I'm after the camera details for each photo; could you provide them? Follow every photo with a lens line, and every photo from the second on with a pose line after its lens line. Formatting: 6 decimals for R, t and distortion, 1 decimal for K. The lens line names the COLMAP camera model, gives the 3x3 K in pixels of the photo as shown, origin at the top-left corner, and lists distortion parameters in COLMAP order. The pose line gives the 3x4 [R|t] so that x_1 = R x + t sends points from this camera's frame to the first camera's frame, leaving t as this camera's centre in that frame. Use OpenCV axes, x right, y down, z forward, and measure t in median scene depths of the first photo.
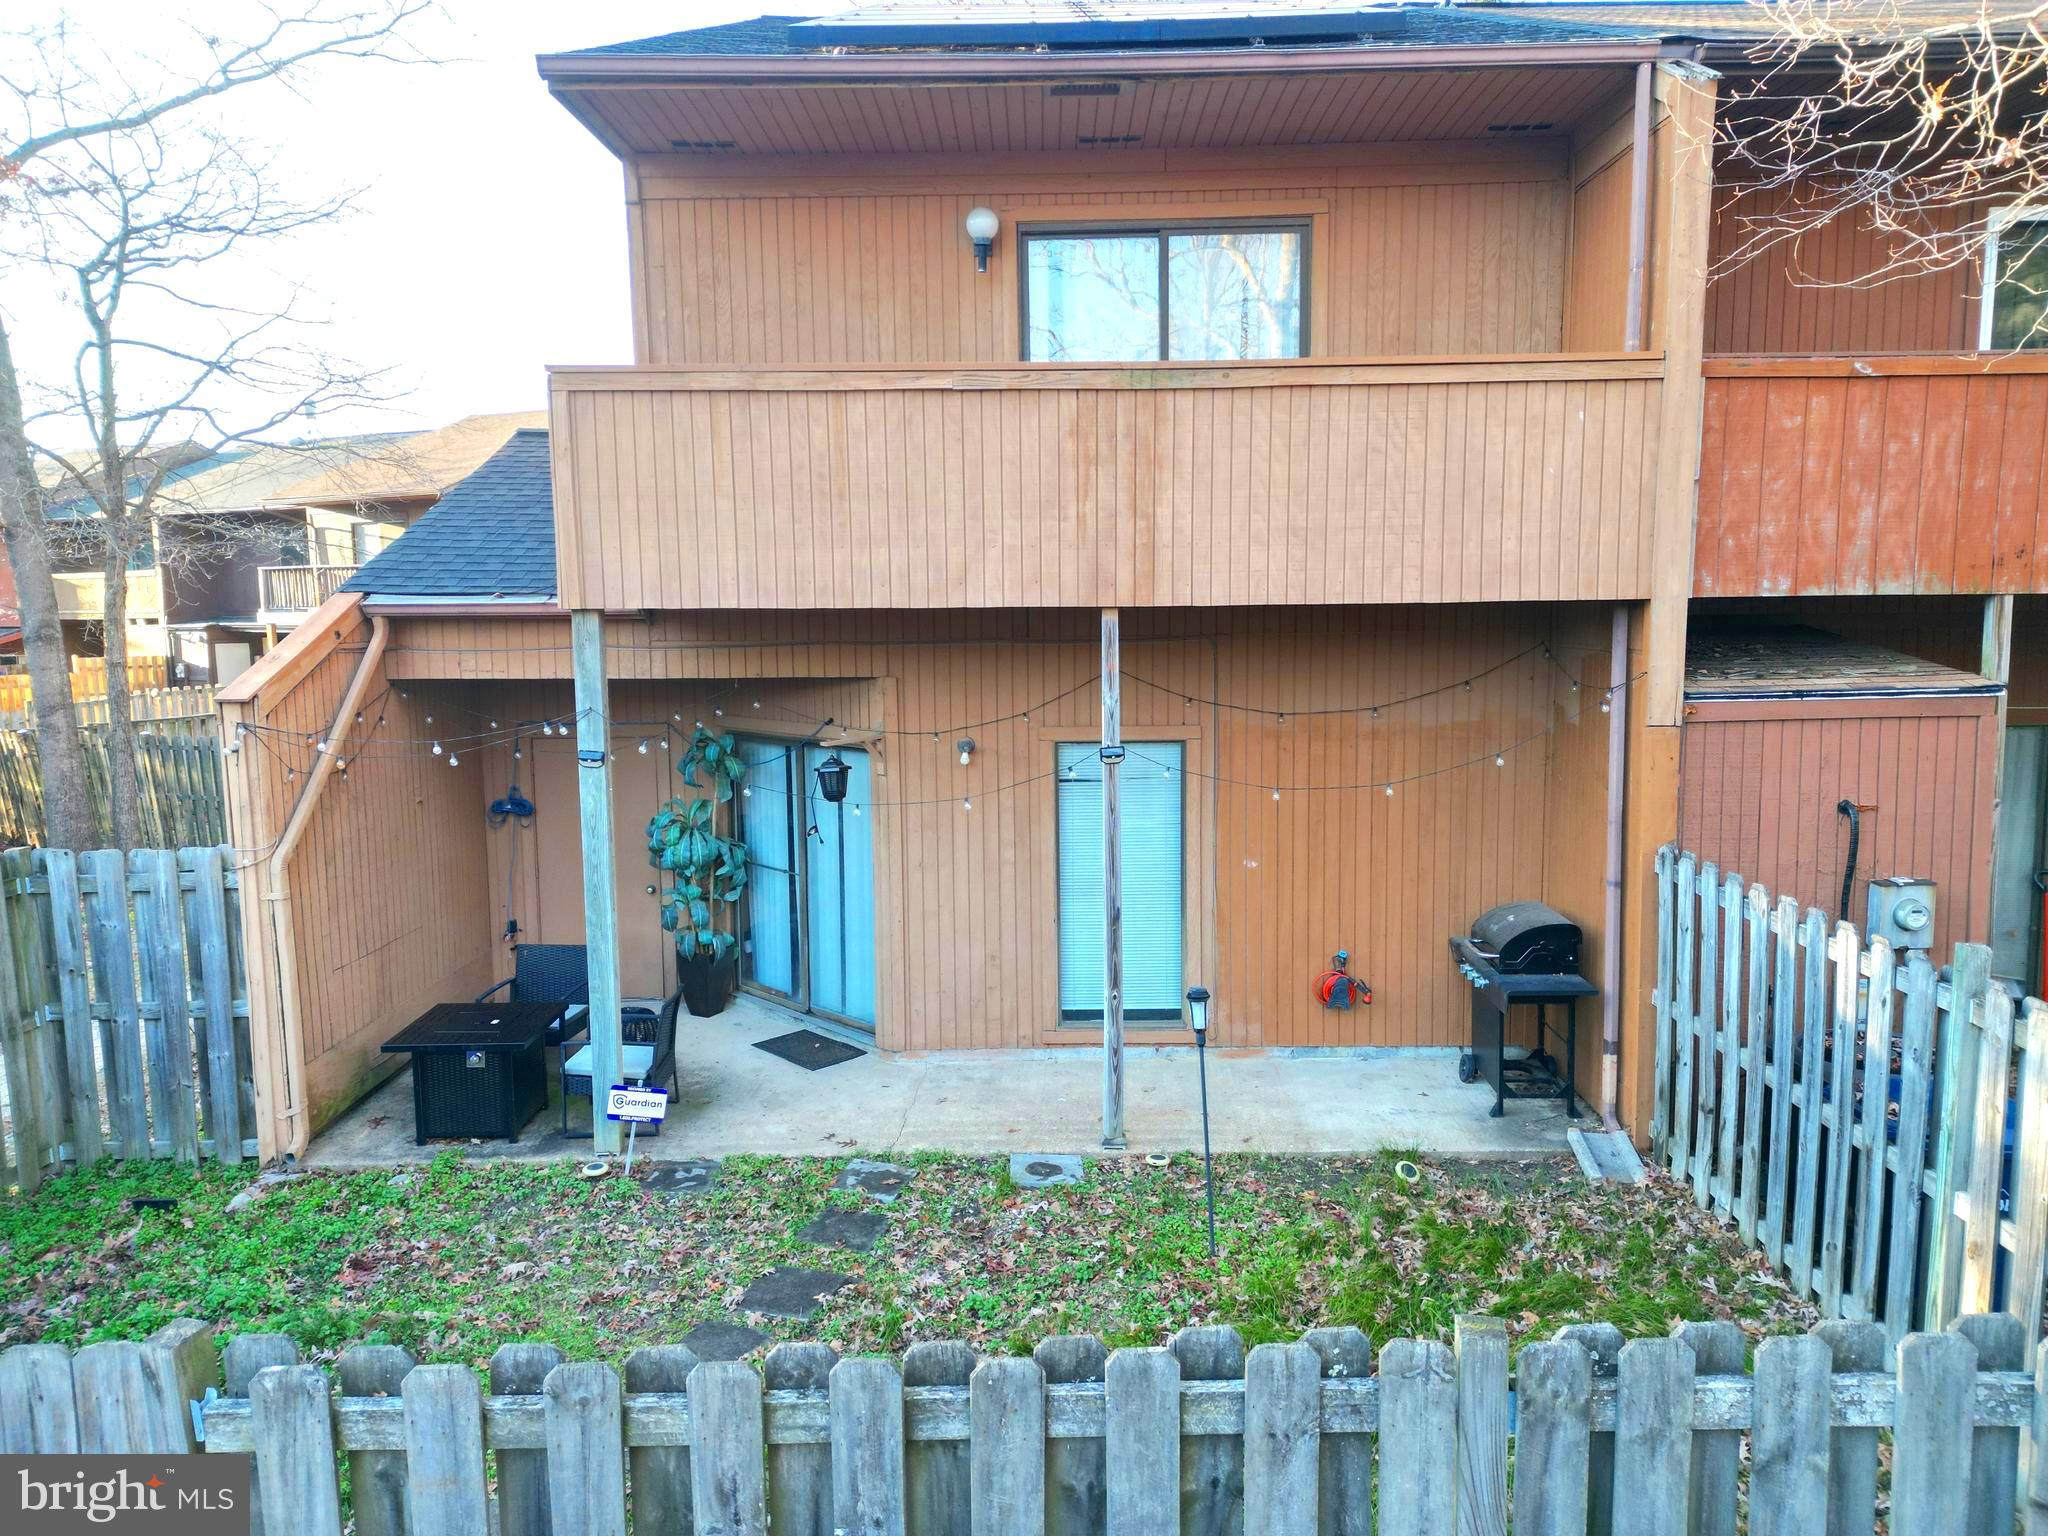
lens RADIAL K [[1433.5, 0, 1027.2], [0, 1433.5, 772.4], [0, 0, 1]] dist [0.070656, -0.067185]
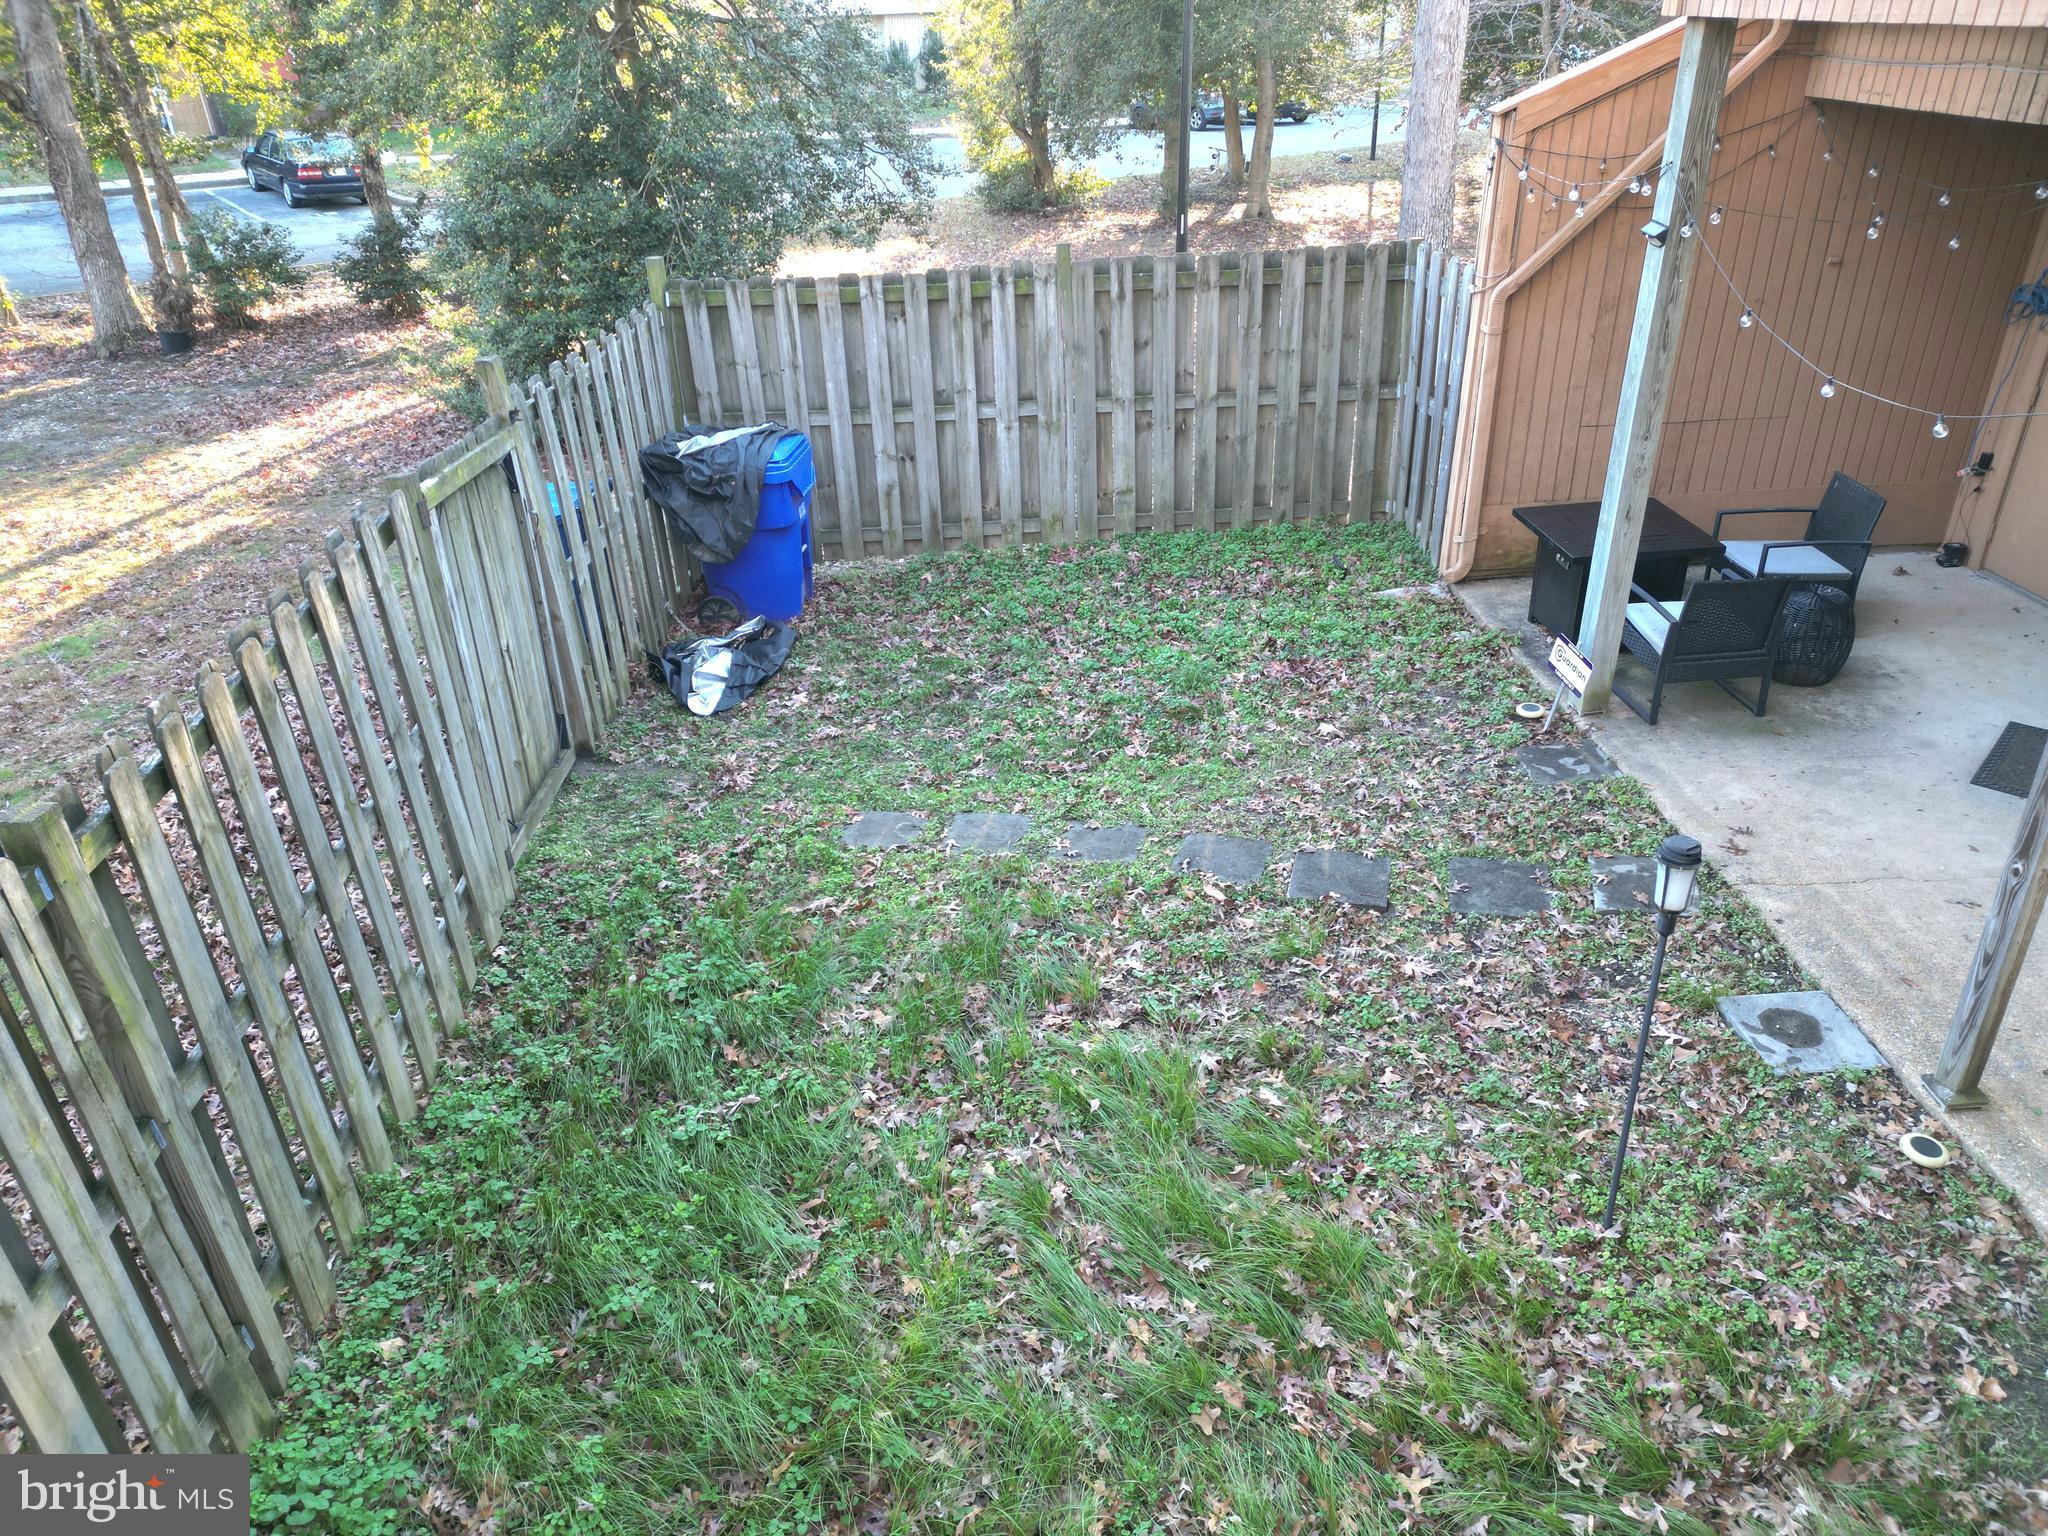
lens RADIAL K [[1433.5, 0, 1034.3], [0, 1433.5, 765.7], [0, 0, 1]] dist [0.070656, -0.067185]
pose [[0.091145, 0.487871, -0.868145, 0.489902], [-0.094476, 0.872077, 0.480162, -0.106378], [0.991346, 0.038255, 0.125578, 0.582360]]
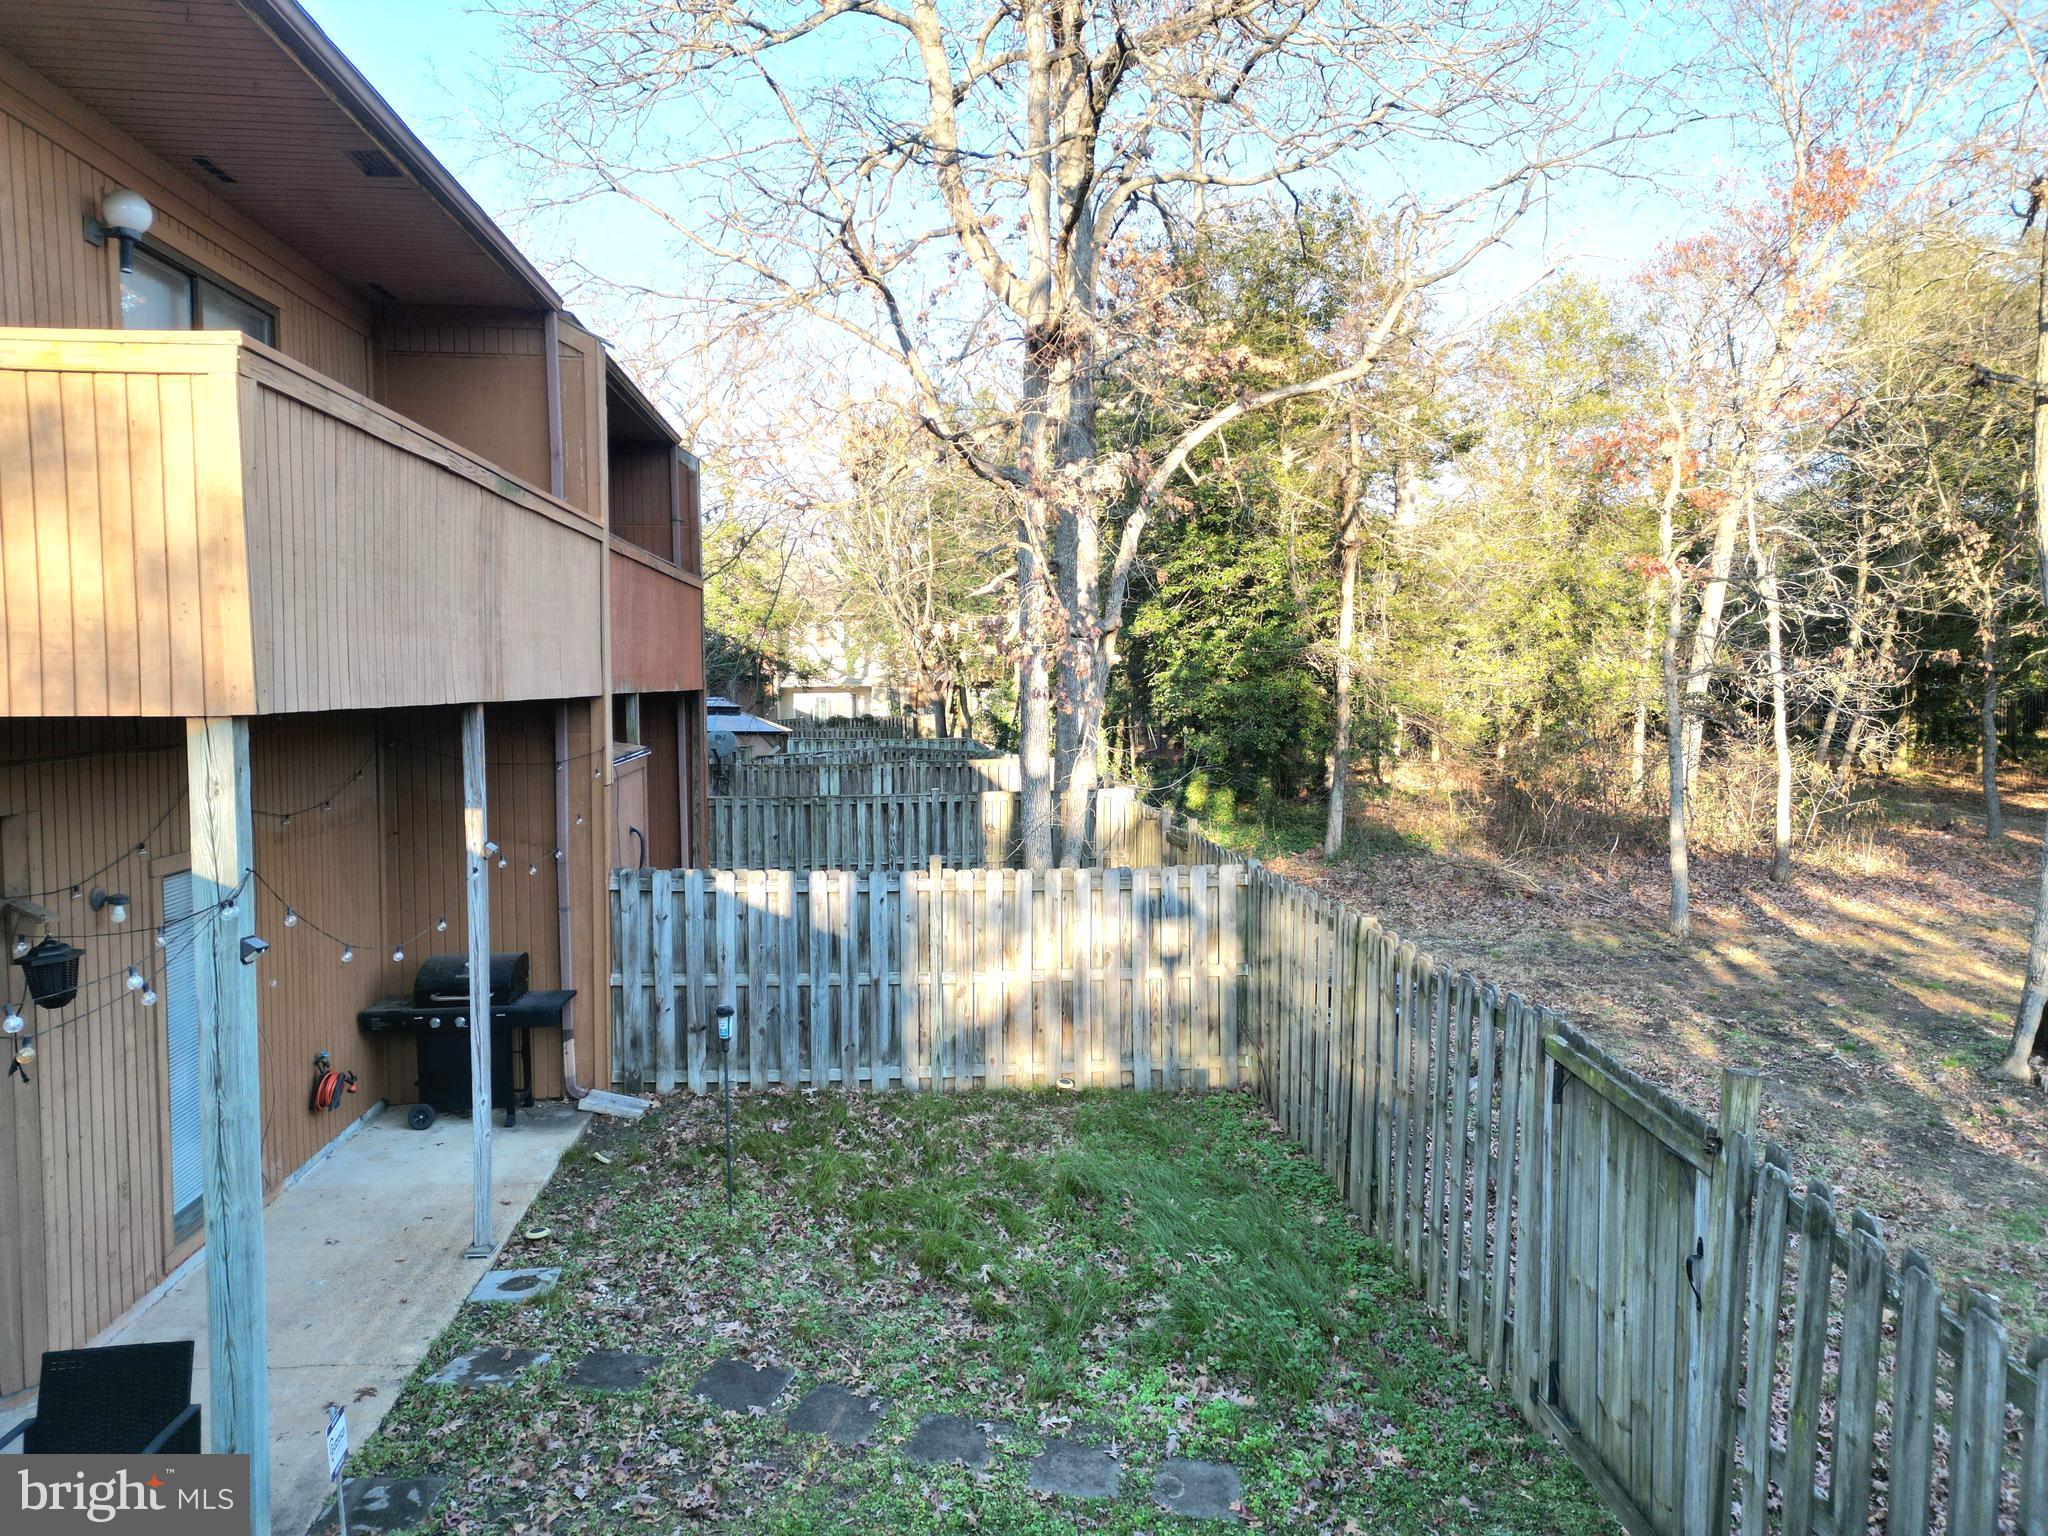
lens RADIAL K [[1433.5, 0, 1030.5], [0, 1433.5, 756.4], [0, 0, 1]] dist [0.070656, -0.067185]
pose [[-0.095750, -0.055038, 0.993883, -0.993224], [0.121265, 0.990388, 0.066527, -0.104911], [-0.987991, 0.126893, -0.088156, 0.701891]]
